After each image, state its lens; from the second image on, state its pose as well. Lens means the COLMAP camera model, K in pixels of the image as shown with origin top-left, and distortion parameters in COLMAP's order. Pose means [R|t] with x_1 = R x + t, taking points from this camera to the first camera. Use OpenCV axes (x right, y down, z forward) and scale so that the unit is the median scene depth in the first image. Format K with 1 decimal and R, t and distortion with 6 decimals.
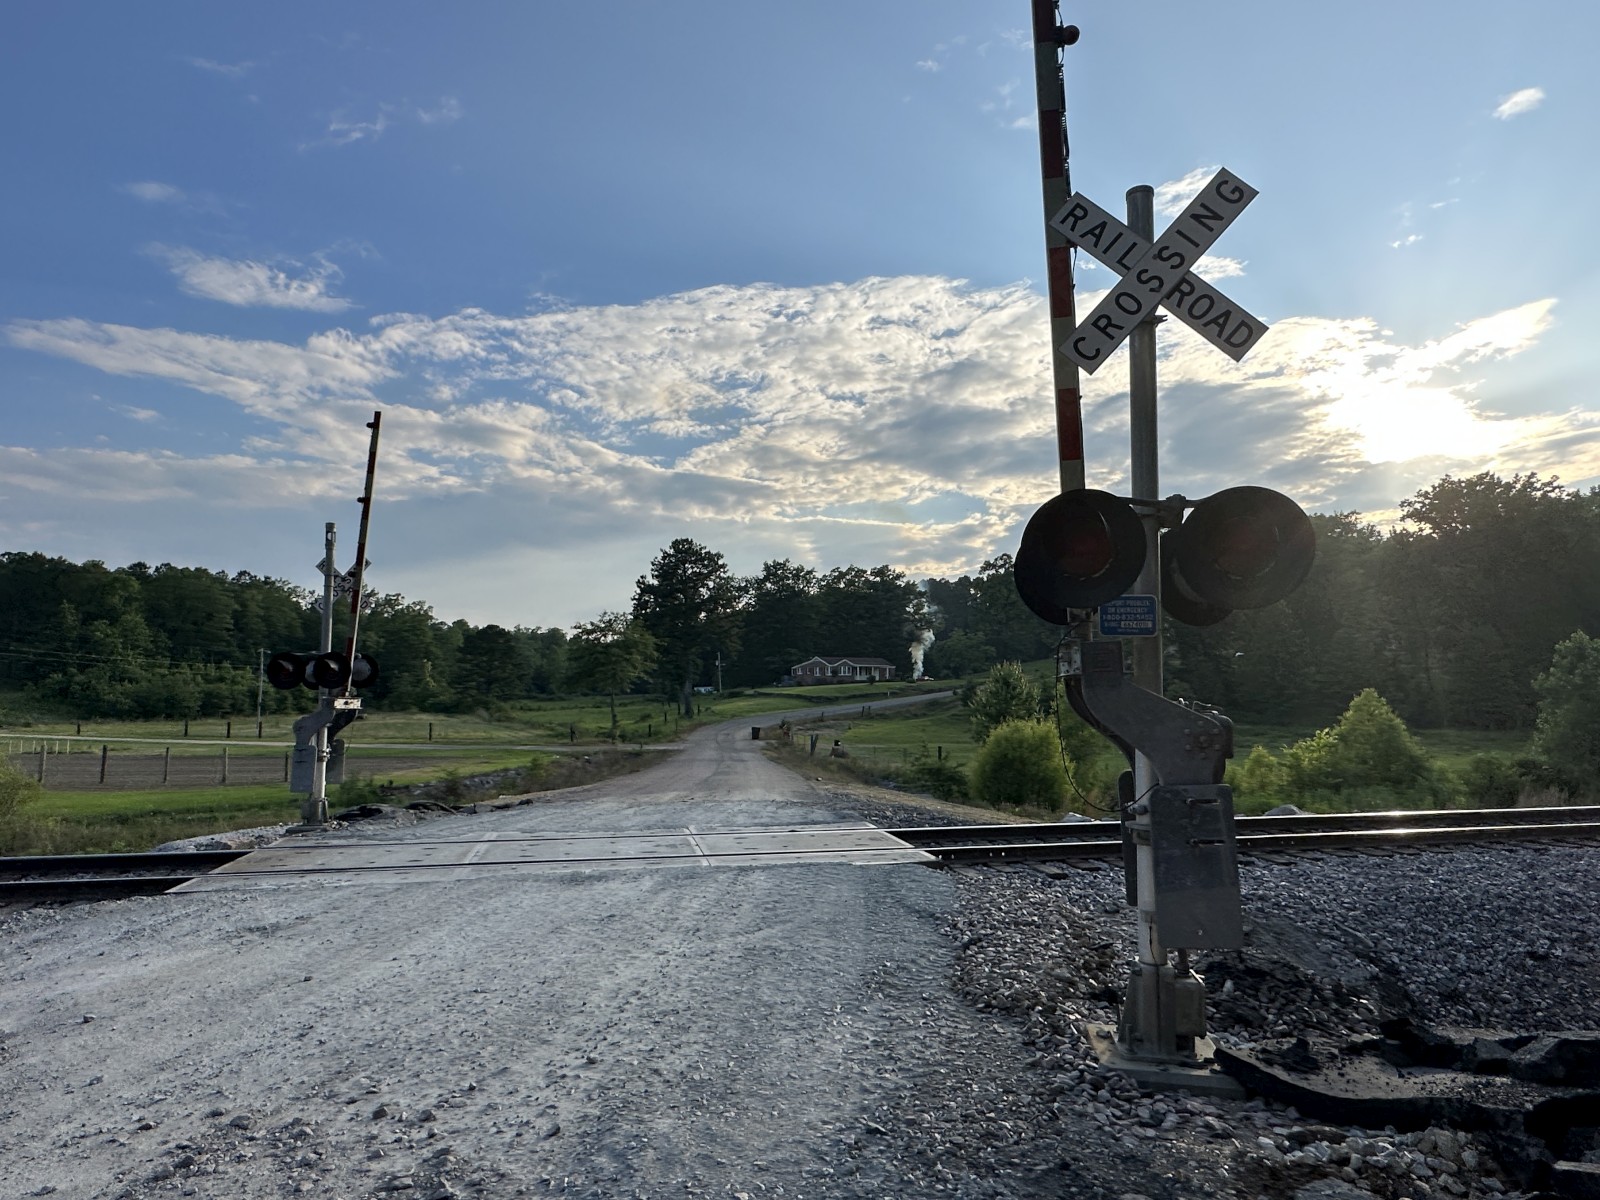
lens RADIAL K [[899.6, 0, 800.1], [0, 899.6, 606.2], [0, 0, 1]] dist [0.003488, -0.000558]
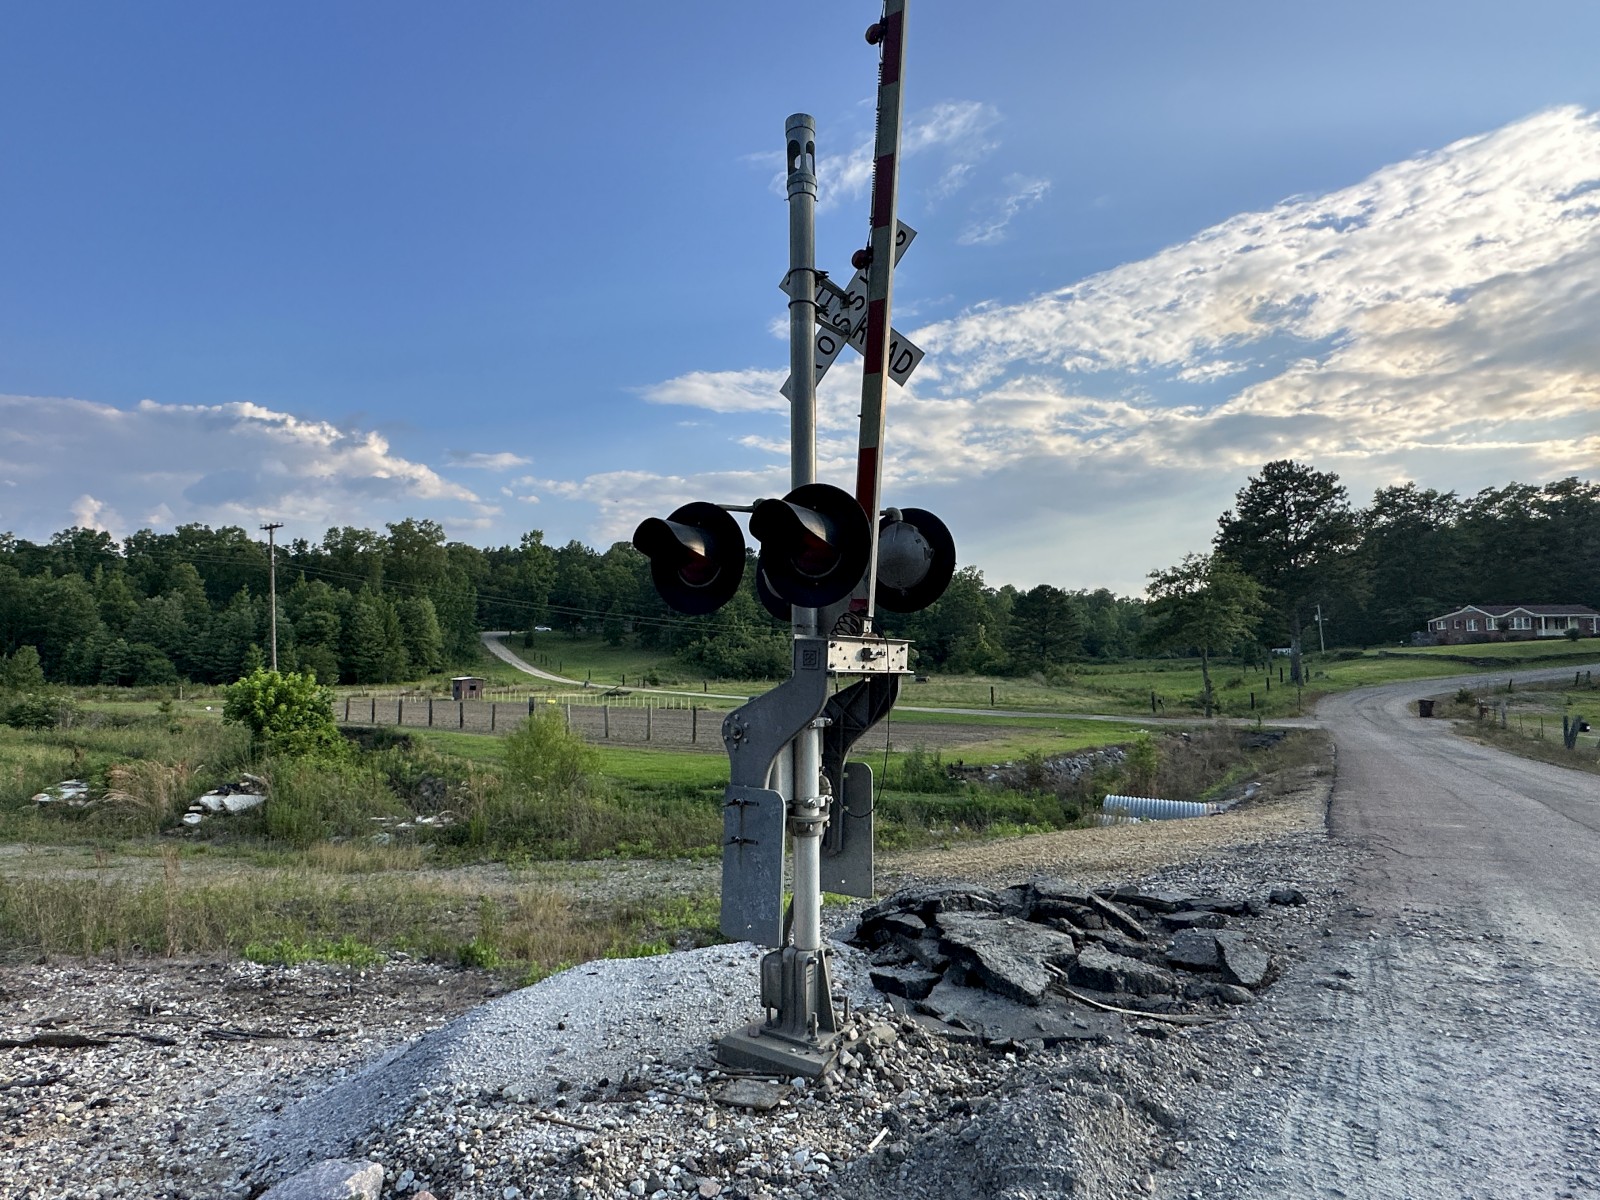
lens RADIAL K [[851.8, 0, 801.0], [0, 851.8, 621.7], [0, 0, 1]] dist [-0.018497, -0.000971]
pose [[0.828053, -0.026368, -0.560030, -0.062480], [0.056580, 0.997724, 0.036683, 0.014920], [0.557788, -0.062062, 0.827660, 0.130331]]
